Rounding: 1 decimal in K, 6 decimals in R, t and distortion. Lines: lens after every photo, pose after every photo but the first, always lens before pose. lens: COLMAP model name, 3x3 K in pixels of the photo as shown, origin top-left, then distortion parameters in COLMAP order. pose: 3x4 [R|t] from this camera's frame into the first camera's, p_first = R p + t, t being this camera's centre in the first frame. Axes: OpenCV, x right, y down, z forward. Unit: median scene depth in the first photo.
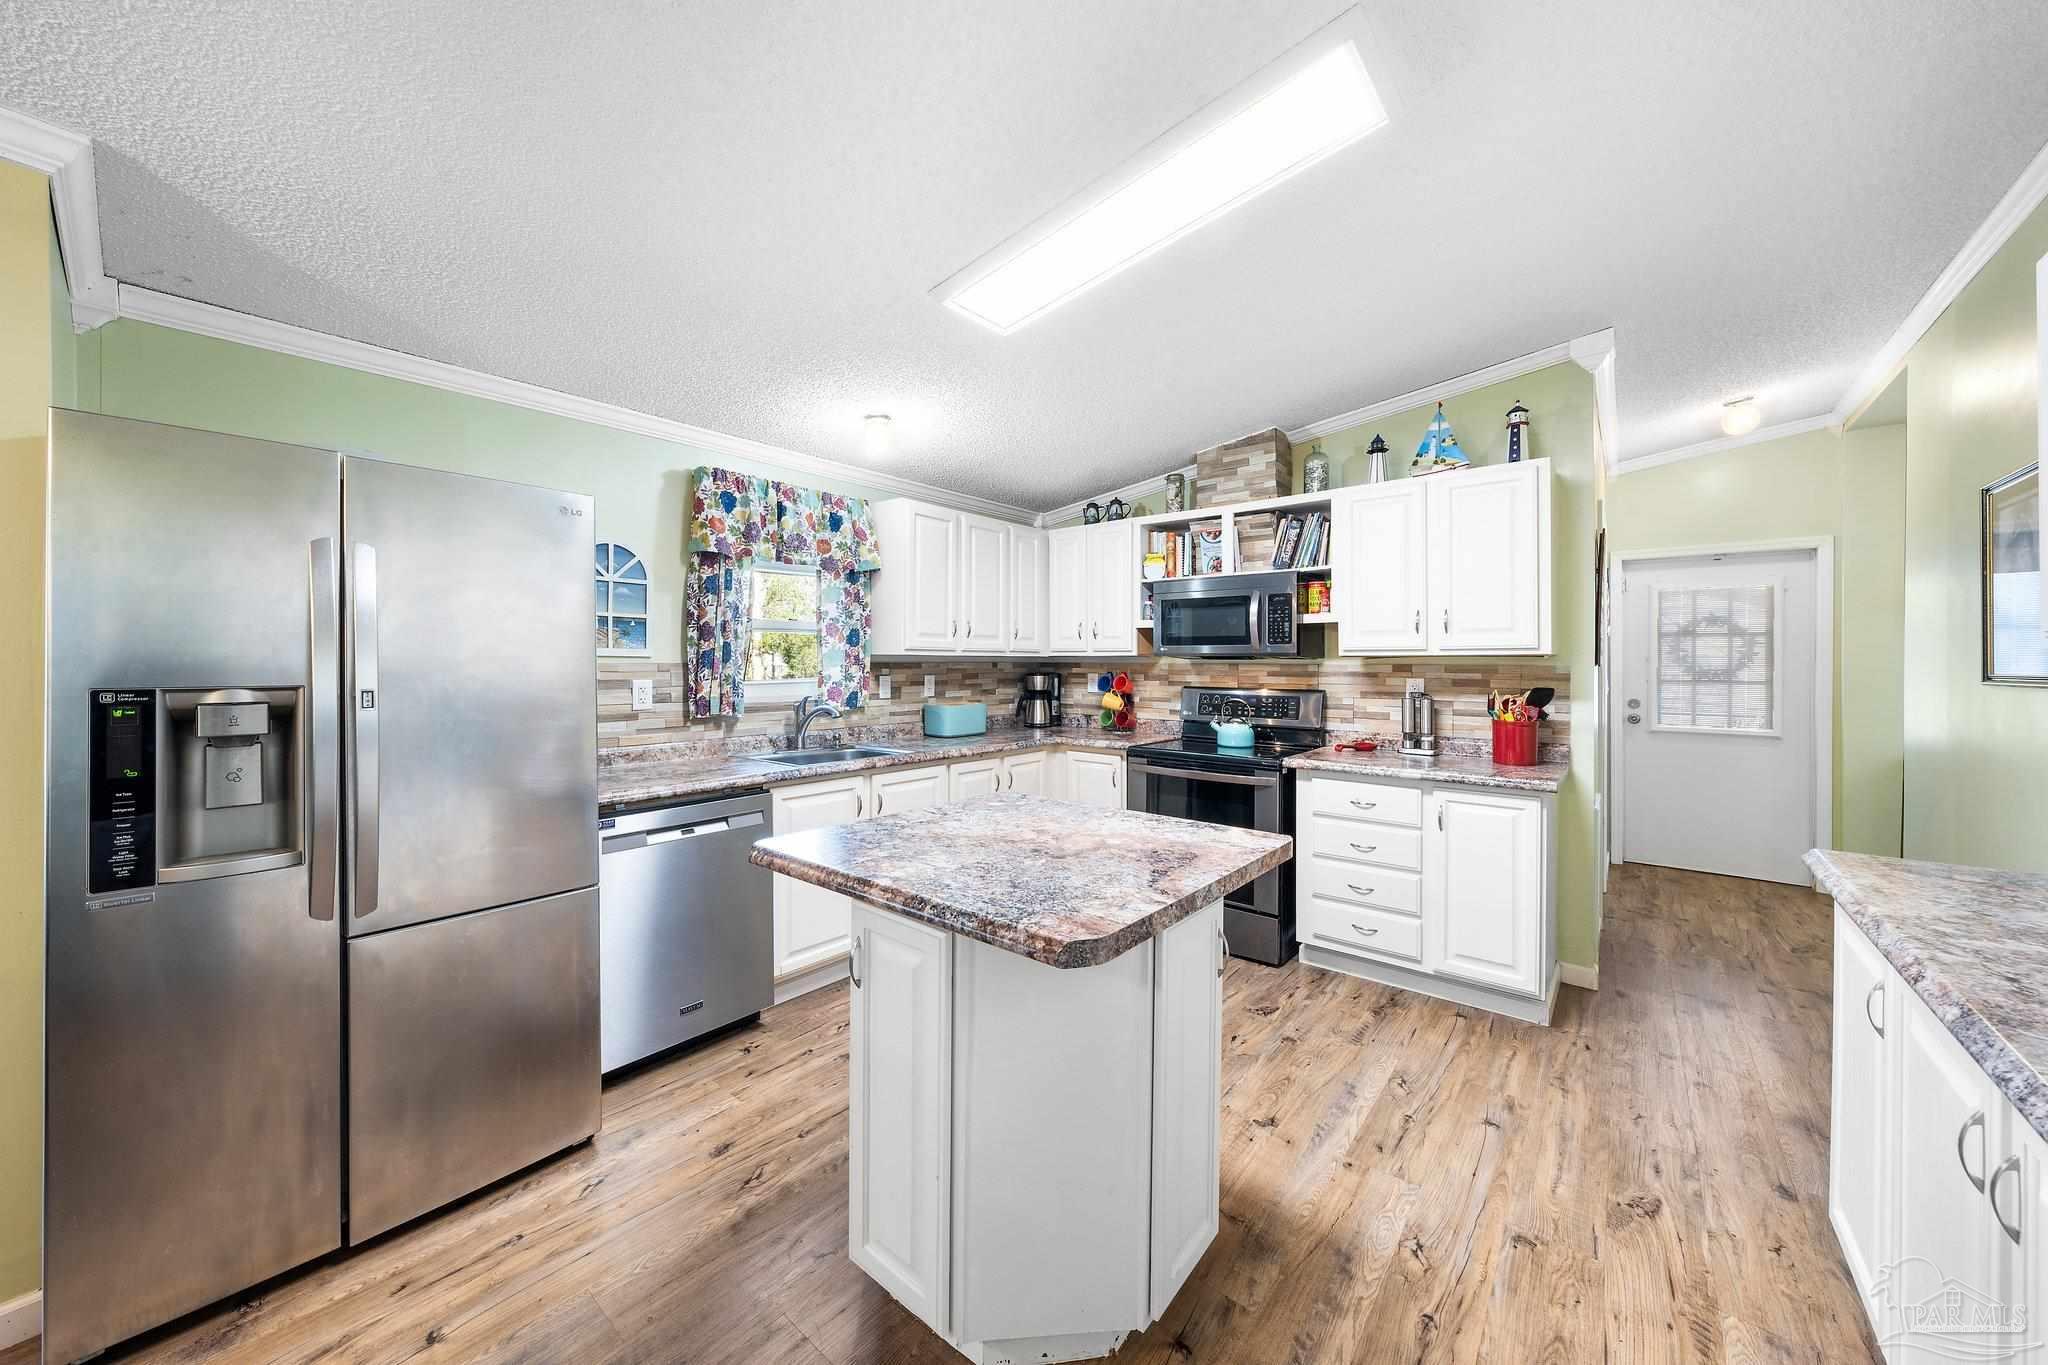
lens RADIAL K [[721.7, 0, 1028.1], [0, 721.7, 664.8], [0, 0, 1]] dist [-0.001170, -0.000043]
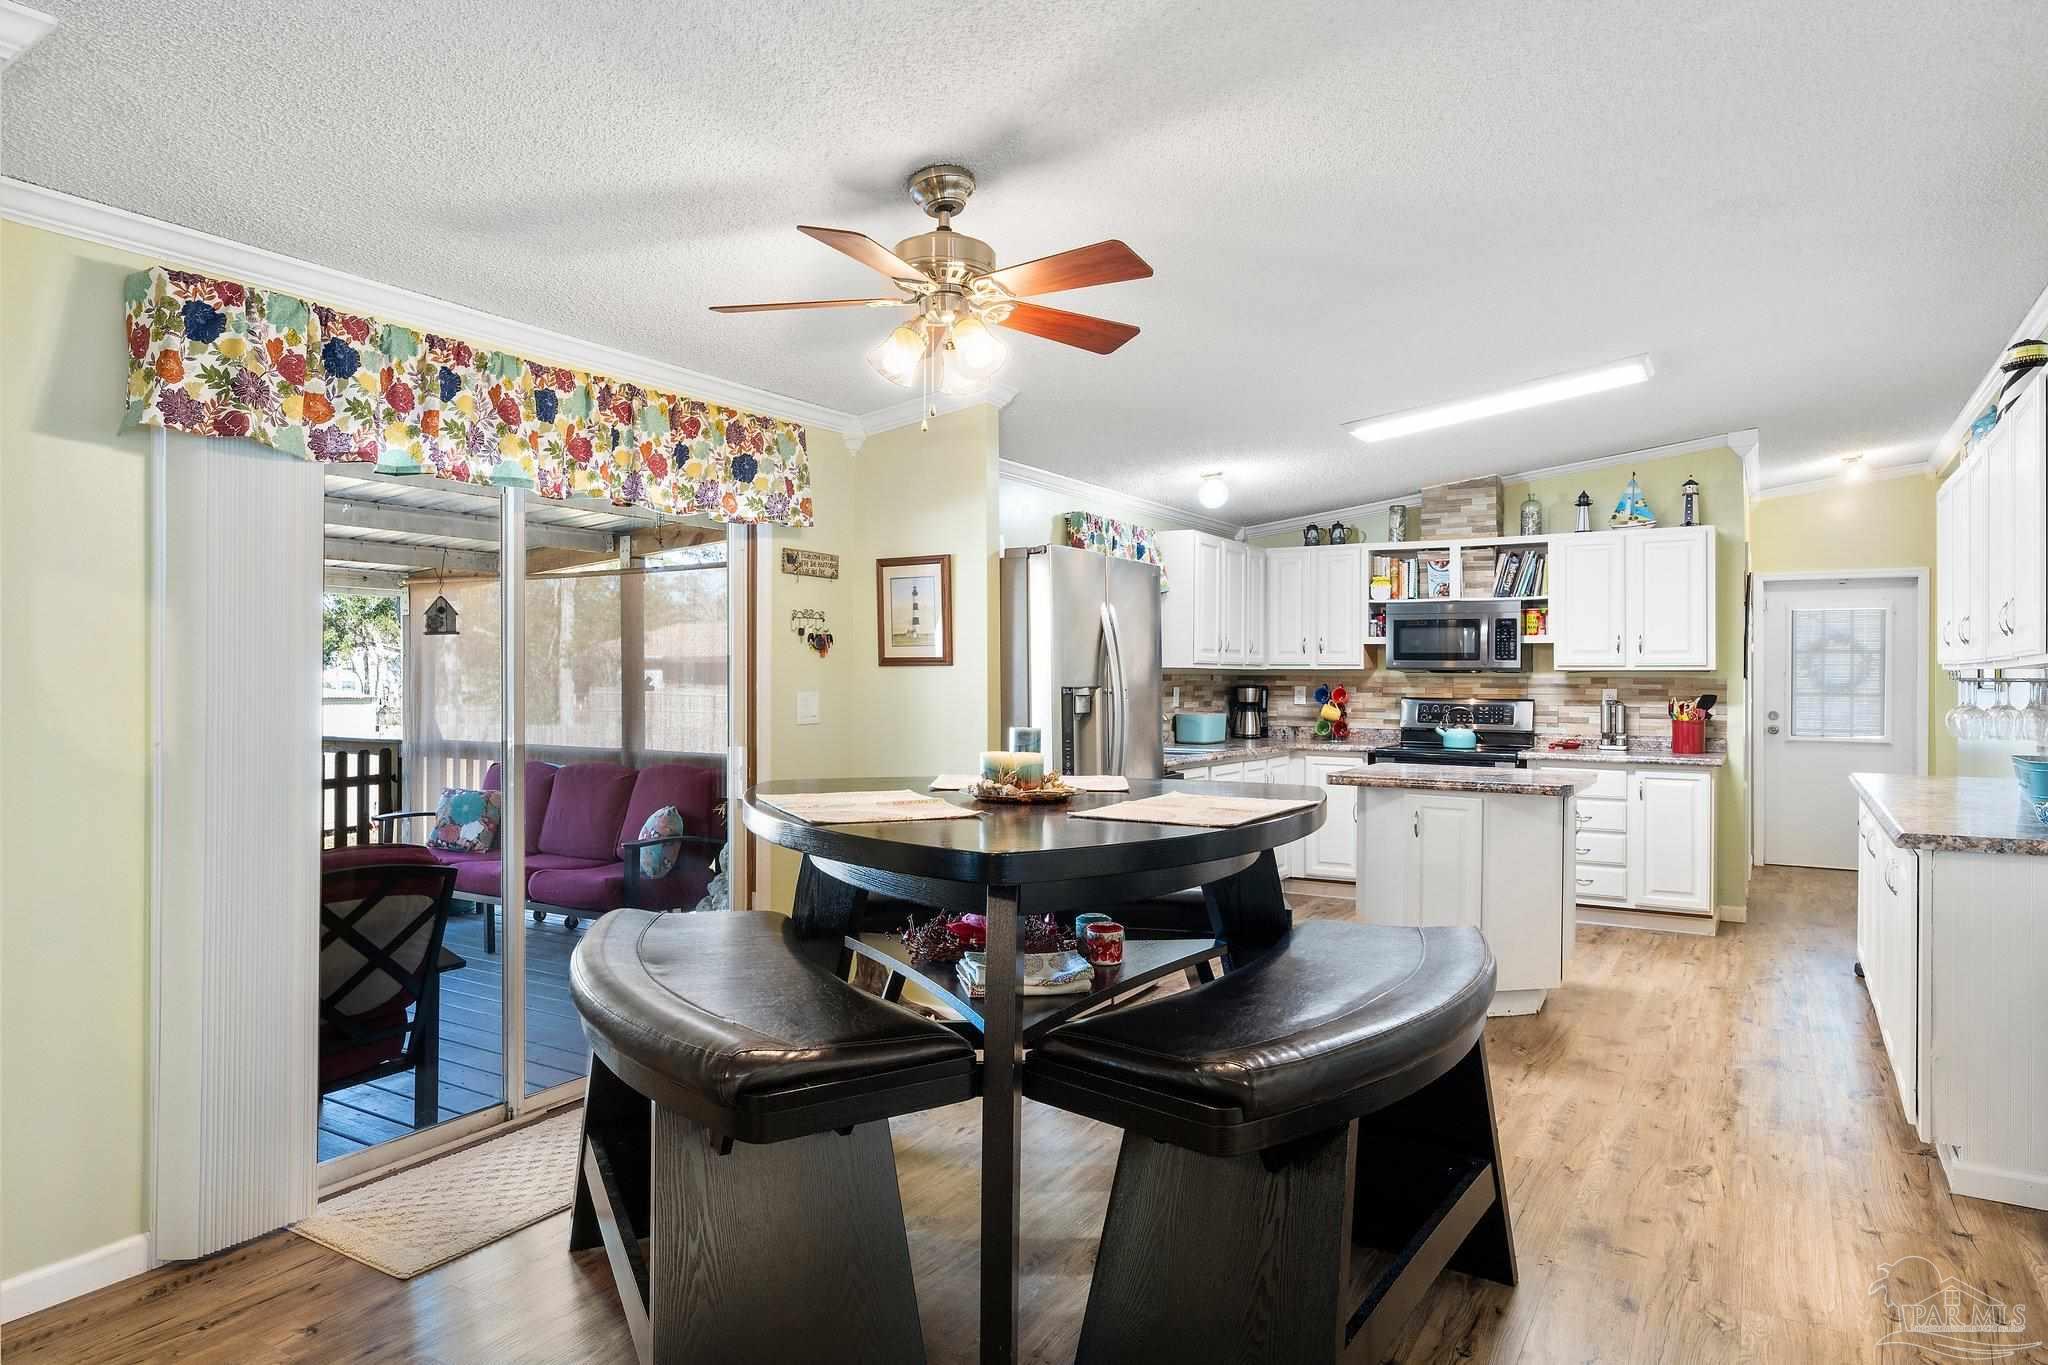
lens RADIAL K [[1230.0, 0, 1029.4], [0, 1230.0, 677.3], [0, 0, 1]] dist [0.003198, 0.000963]
pose [[0.988718, 0.002854, 0.149760, -0.708808], [-0.002426, 0.999992, -0.003039, 0.007388], [-0.149767, 0.002641, 0.988718, -0.866907]]
